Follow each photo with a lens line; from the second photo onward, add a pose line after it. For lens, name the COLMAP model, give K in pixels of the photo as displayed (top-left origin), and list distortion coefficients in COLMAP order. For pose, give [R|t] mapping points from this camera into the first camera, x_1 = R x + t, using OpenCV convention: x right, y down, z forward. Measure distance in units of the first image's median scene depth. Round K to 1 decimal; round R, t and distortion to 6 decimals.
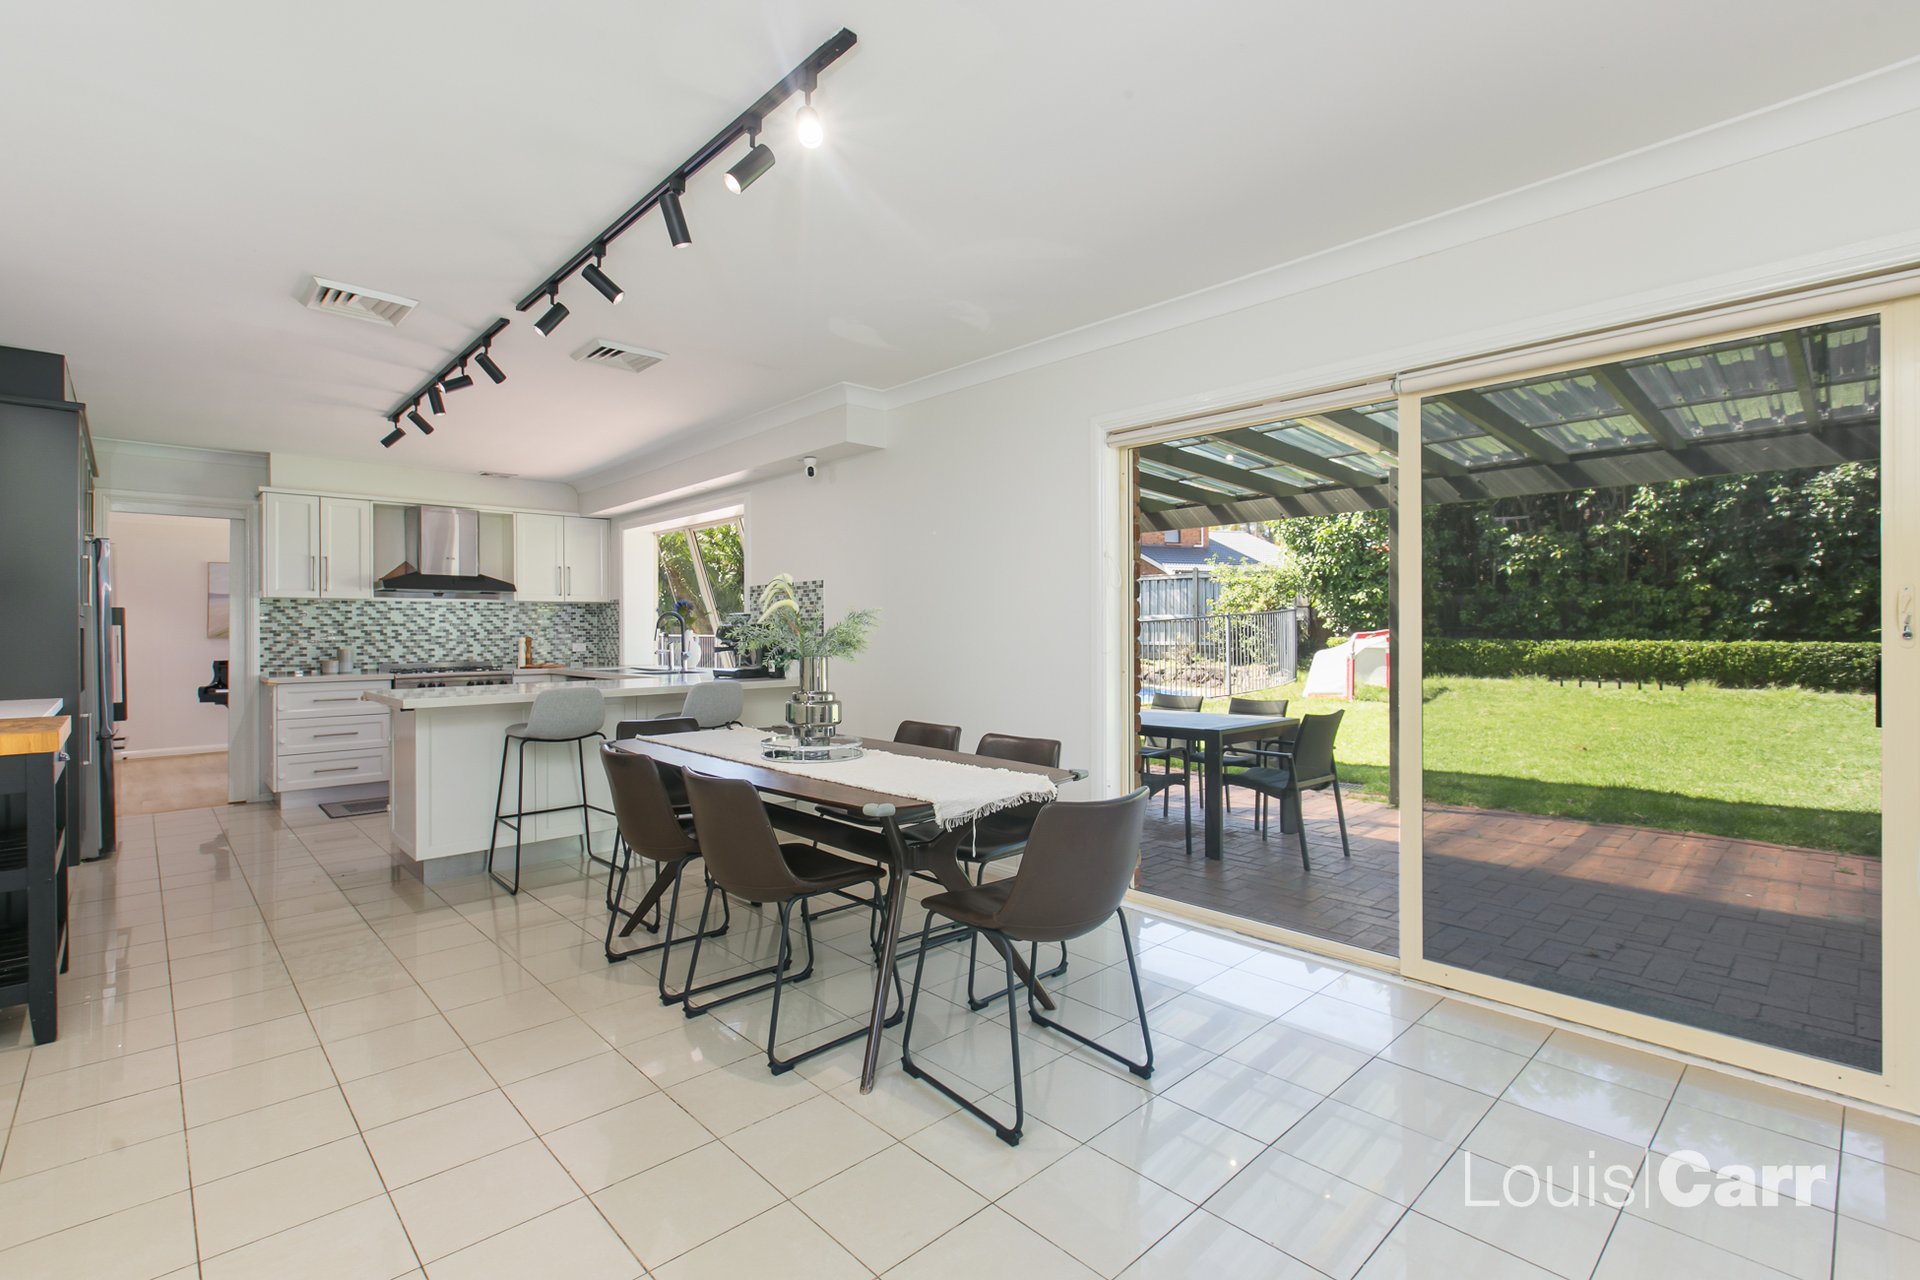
lens RADIAL K [[878.0, 0, 970.1], [0, 878.0, 624.6], [0, 0, 1]] dist [-0.000804, 0.000954]
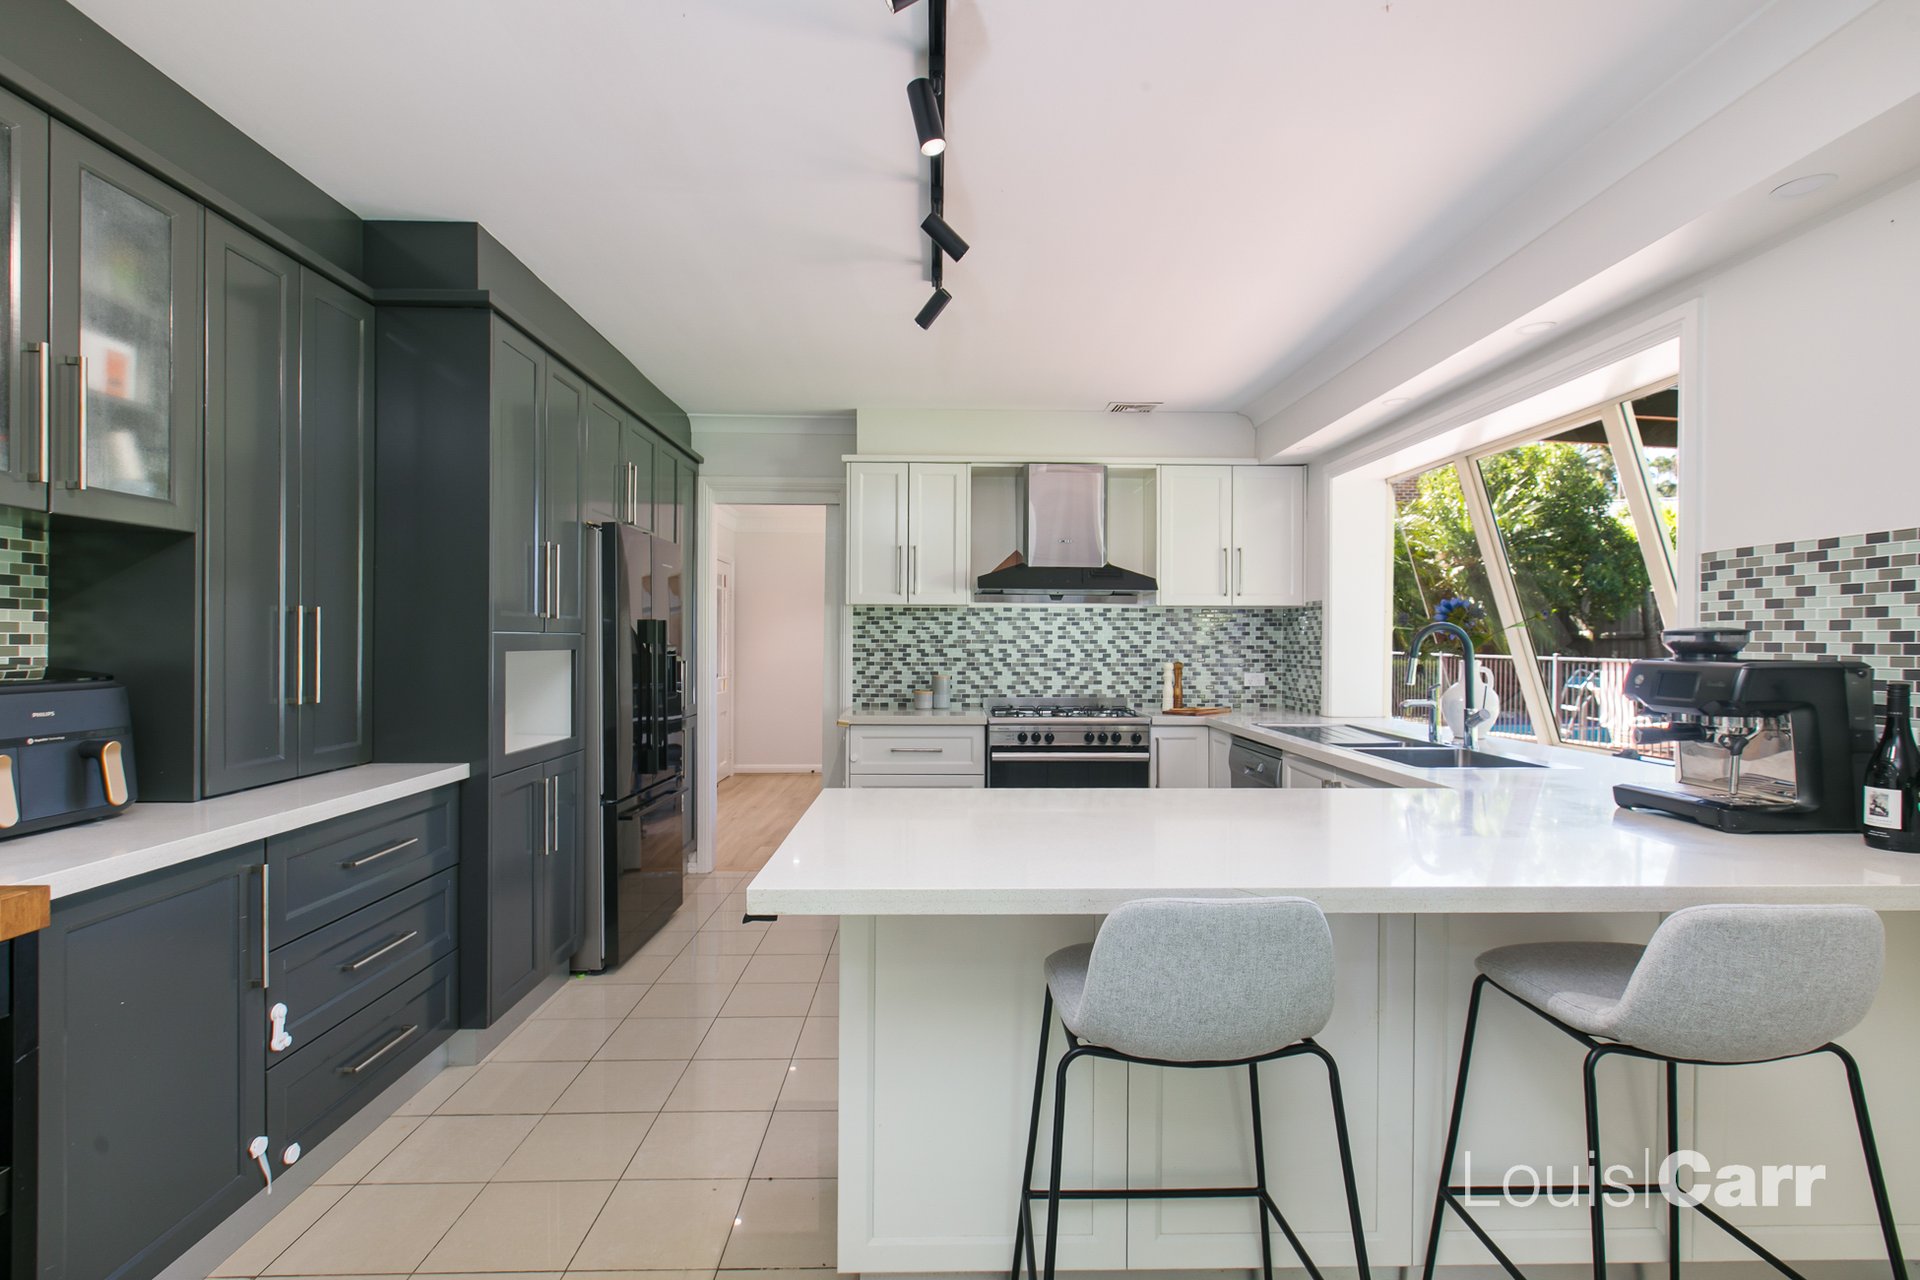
lens RADIAL K [[878.0, 0, 967.6], [0, 878.0, 638.1], [0, 0, 1]] dist [-0.000804, 0.000954]
pose [[0.741229, 0.009474, -0.671186, -0.203195], [-0.005614, 0.999953, 0.007915, -0.007822], [0.671229, -0.002099, 0.741247, 0.456932]]
